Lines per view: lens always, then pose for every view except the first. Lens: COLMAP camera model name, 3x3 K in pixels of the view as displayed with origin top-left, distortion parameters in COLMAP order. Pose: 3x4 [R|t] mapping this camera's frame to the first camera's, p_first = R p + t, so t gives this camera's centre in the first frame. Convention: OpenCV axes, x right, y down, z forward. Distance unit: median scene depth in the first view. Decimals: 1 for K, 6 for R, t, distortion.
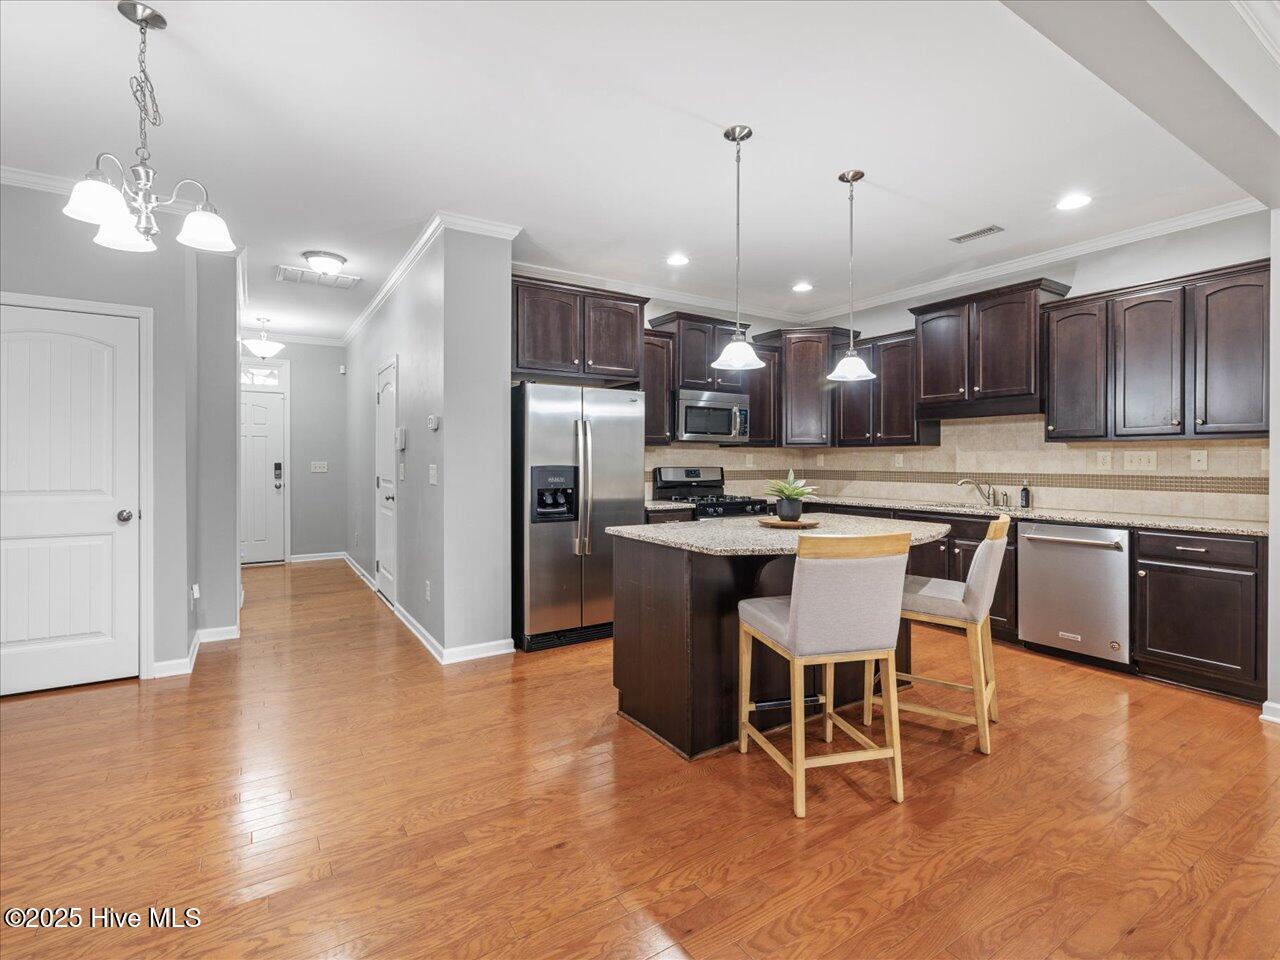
lens RADIAL K [[631.7, 0, 638.8], [0, 631.7, 450.4], [0, 0, 1]] dist [0.000959, 0.000661]
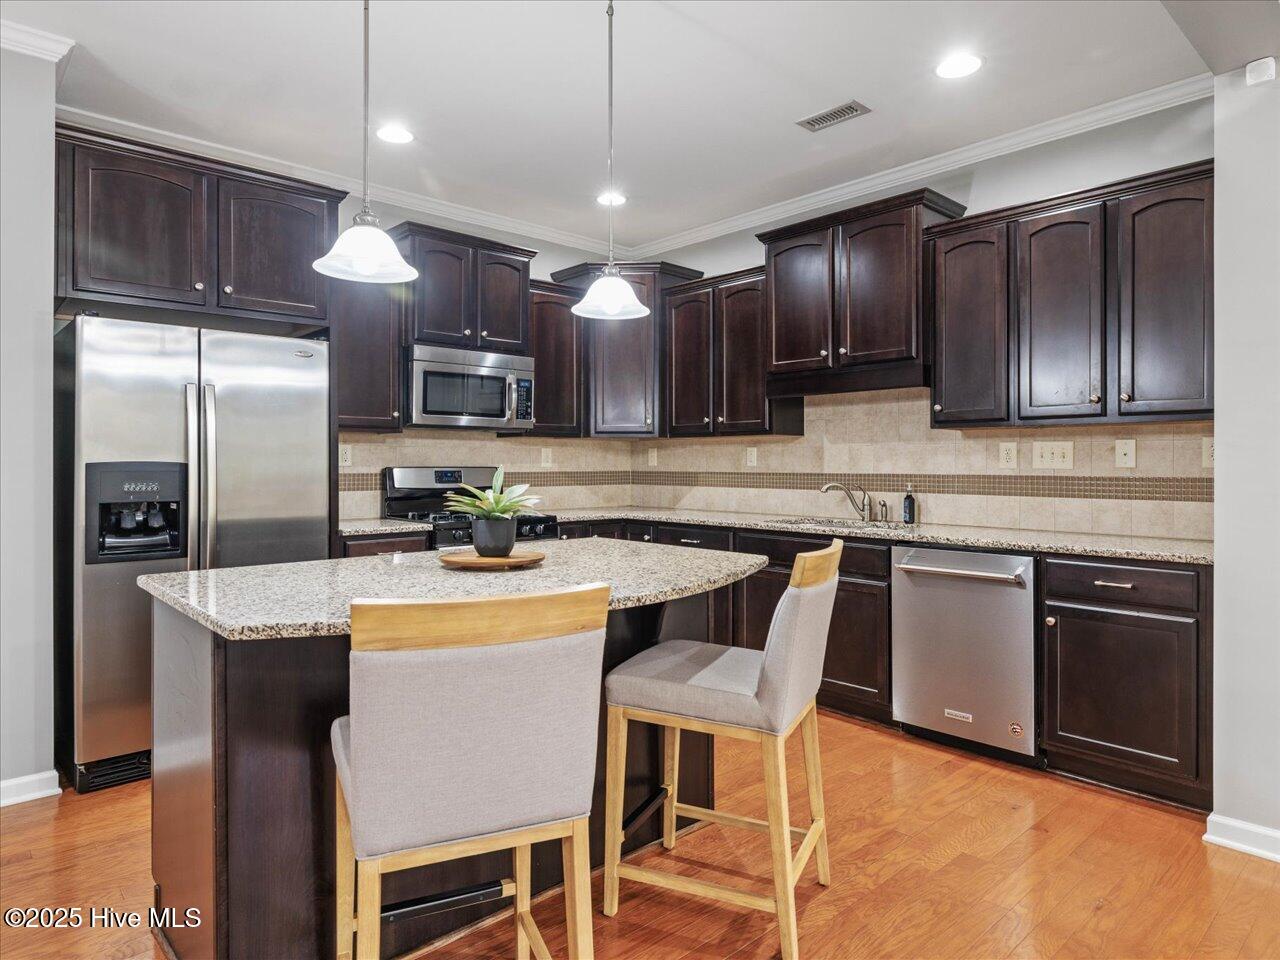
lens RADIAL K [[807.0, 0, 645.5], [0, 807.0, 441.3], [0, 0, 1]] dist [-0.001109, 0.001593]
pose [[0.984140, 0.004587, 0.177332, 0.189051], [-0.002644, 0.999934, -0.011193, 0.011998], [-0.177371, 0.010547, 0.984087, 0.198902]]
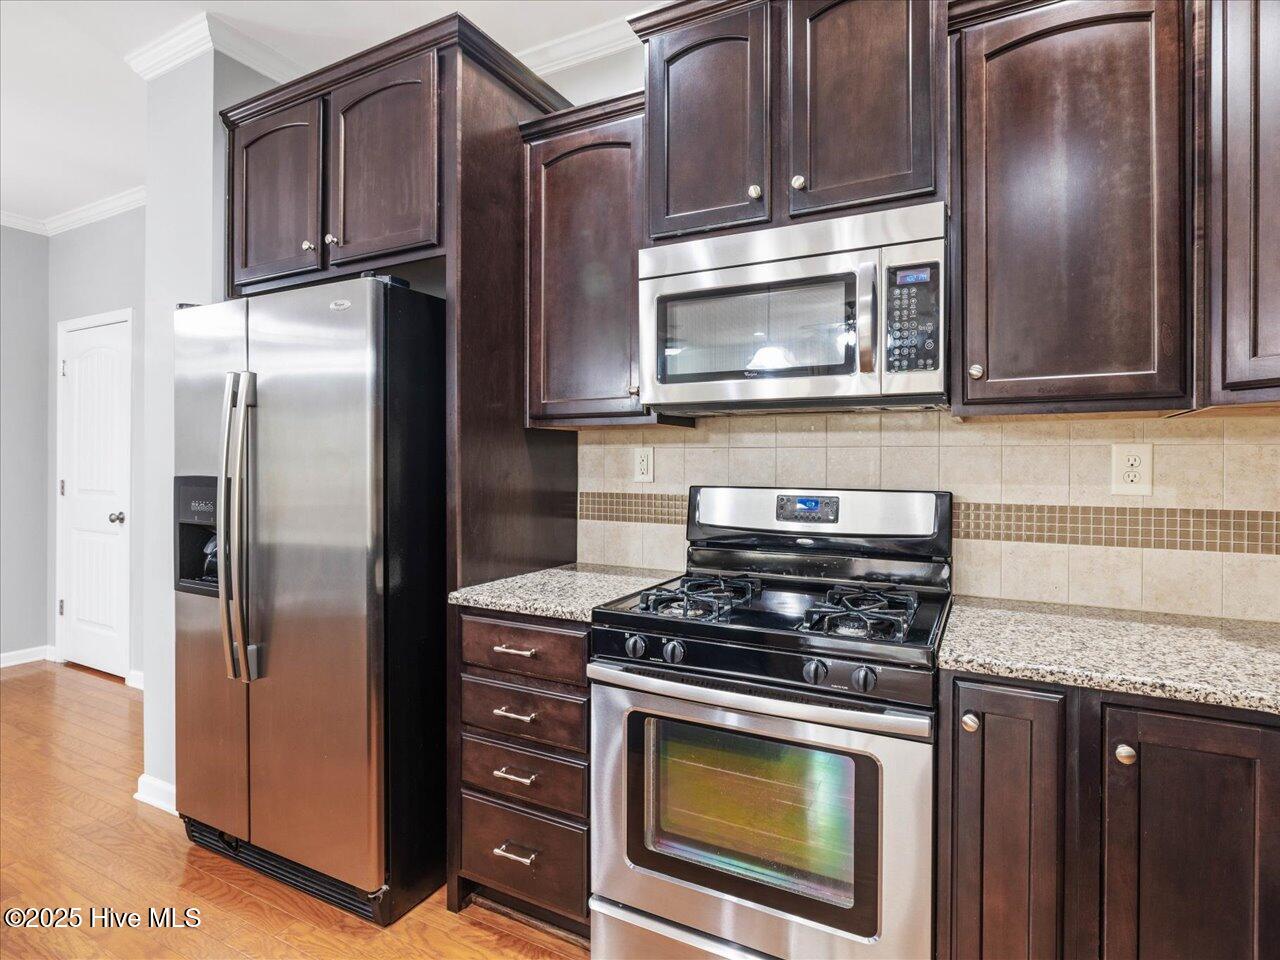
lens RADIAL K [[631.7, 0, 638.8], [0, 631.7, 450.4], [0, 0, 1]] dist [0.000959, 0.000661]
pose [[0.504010, -0.009914, -0.863641, 0.436337], [0.015724, 0.999874, -0.002301, 0.009411], [0.863555, -0.012420, 0.504102, 1.059388]]
